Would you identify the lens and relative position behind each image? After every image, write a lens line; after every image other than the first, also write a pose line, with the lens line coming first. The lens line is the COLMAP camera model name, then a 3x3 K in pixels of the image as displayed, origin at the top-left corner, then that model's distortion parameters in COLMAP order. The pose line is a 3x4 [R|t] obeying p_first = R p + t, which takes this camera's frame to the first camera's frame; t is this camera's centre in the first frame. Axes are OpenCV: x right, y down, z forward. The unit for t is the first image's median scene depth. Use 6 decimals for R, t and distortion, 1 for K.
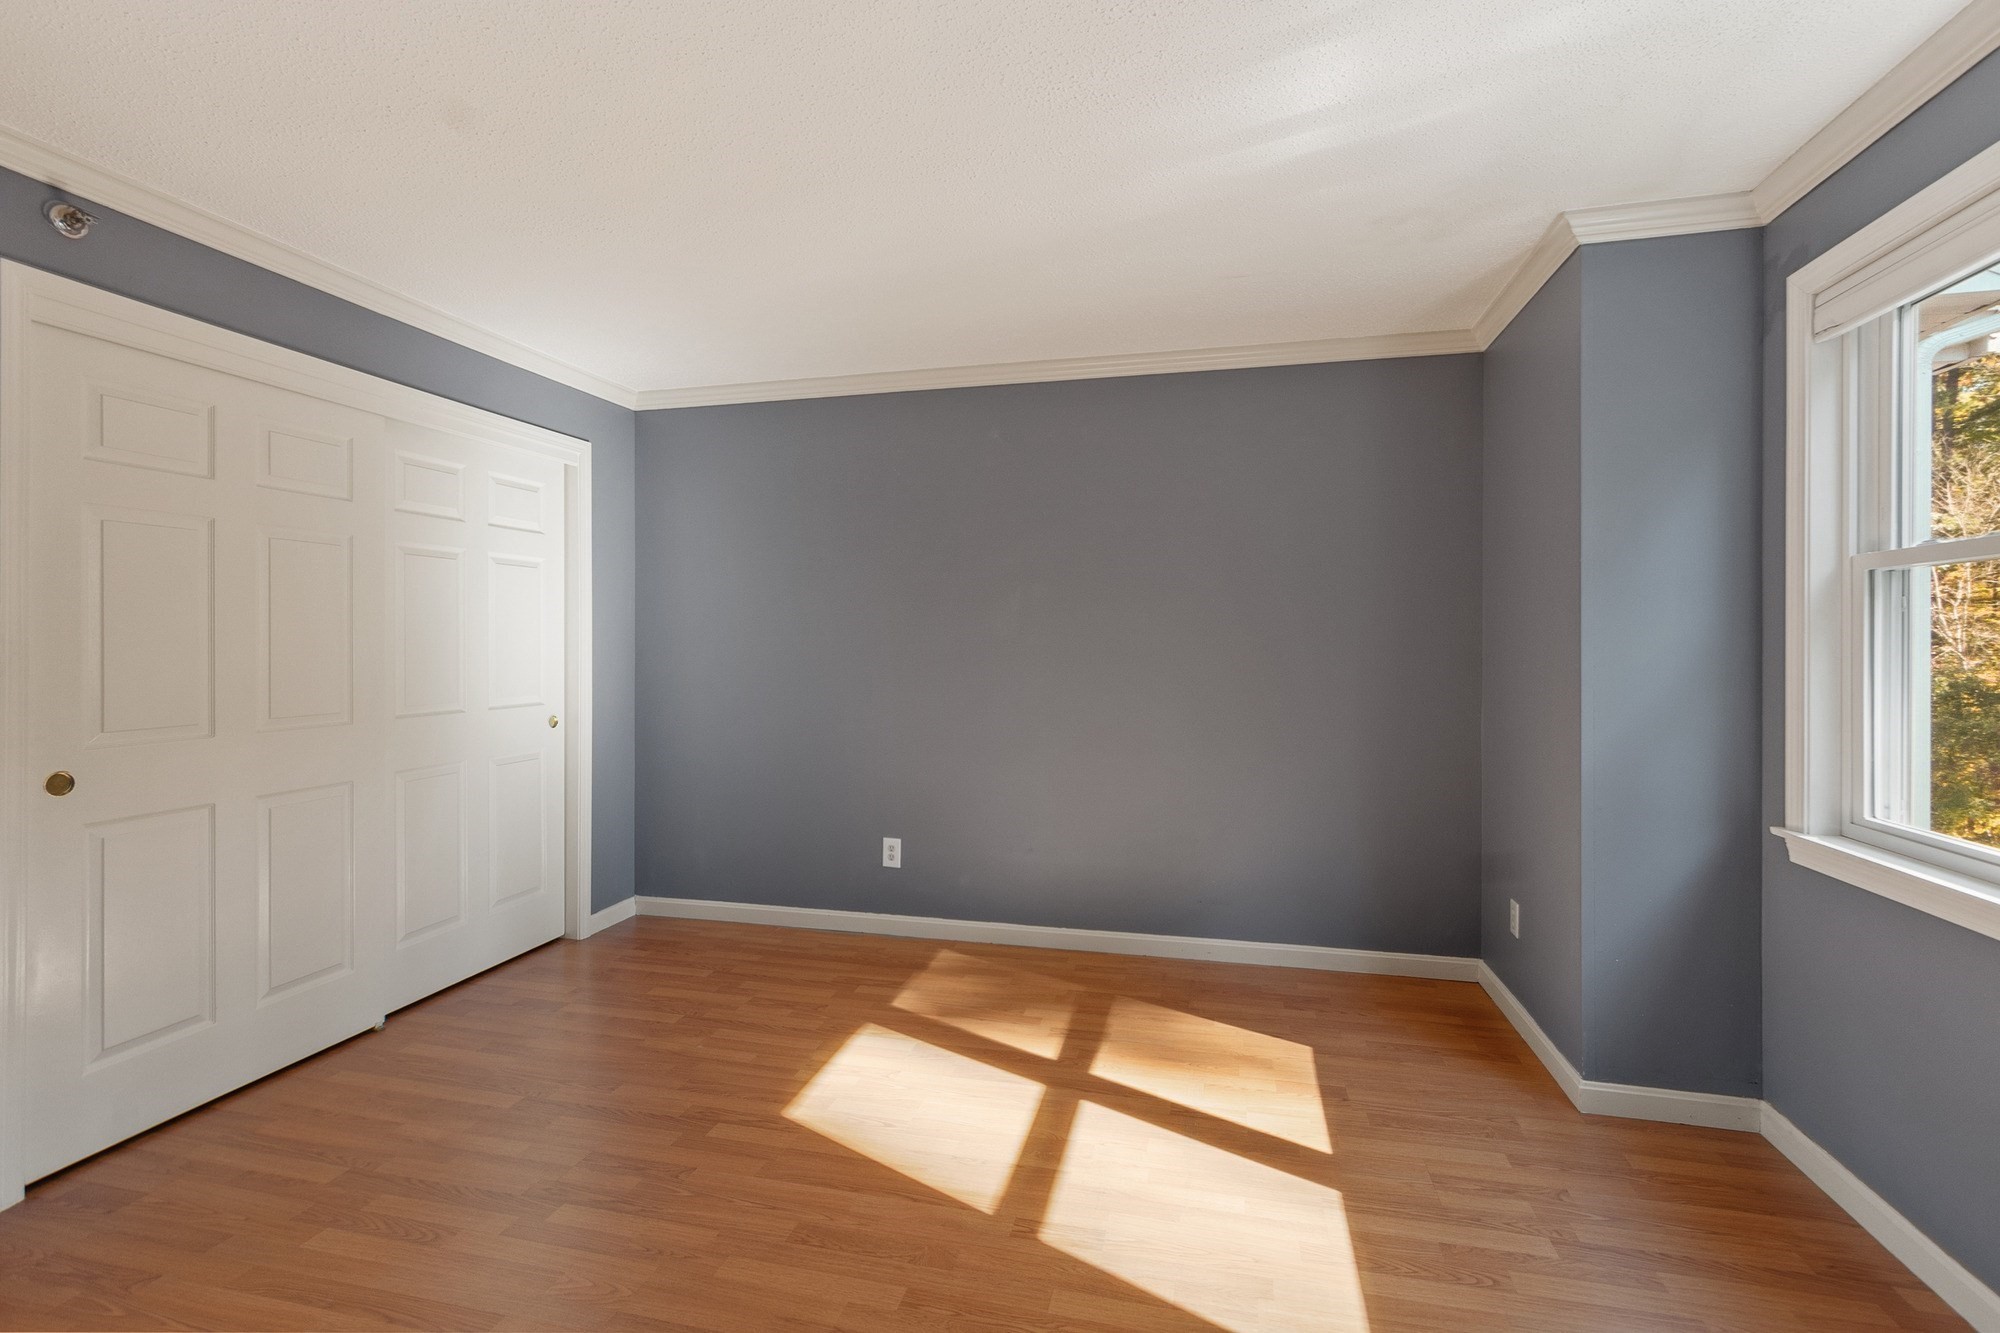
lens RADIAL K [[884.8, 0, 1008.6], [0, 884.8, 659.9], [0, 0, 1]] dist [0.005447, -0.000070]
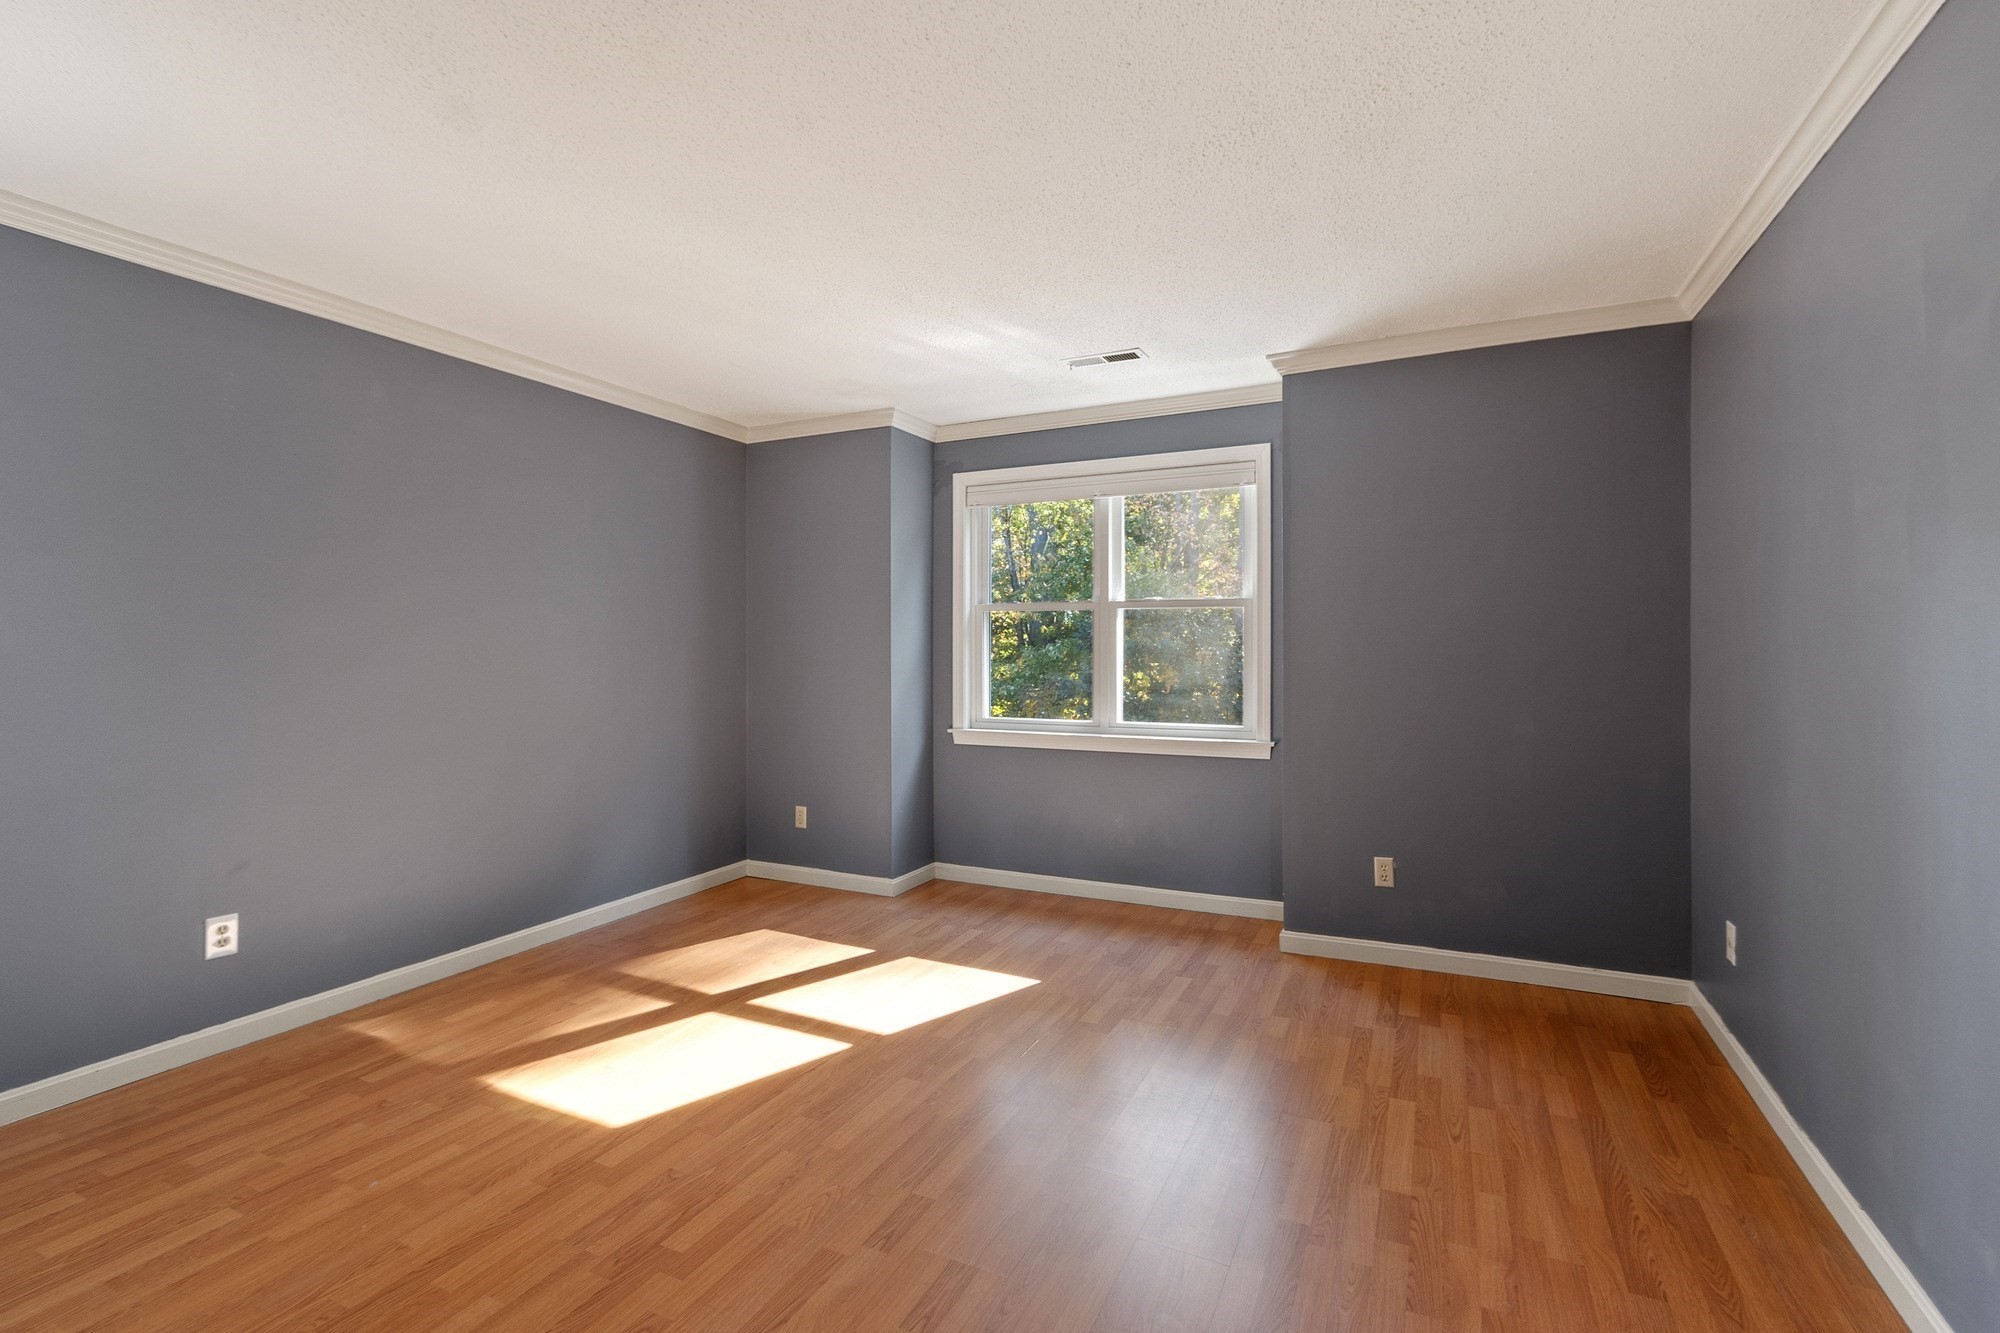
lens RADIAL K [[884.8, 0, 1008.6], [0, 884.8, 659.9], [0, 0, 1]] dist [0.005447, -0.000070]
pose [[0.218942, -0.017613, 0.975579, -0.905411], [0.018013, 0.999740, 0.014006, -0.002424], [-0.975572, 0.014507, 0.219202, 0.298494]]
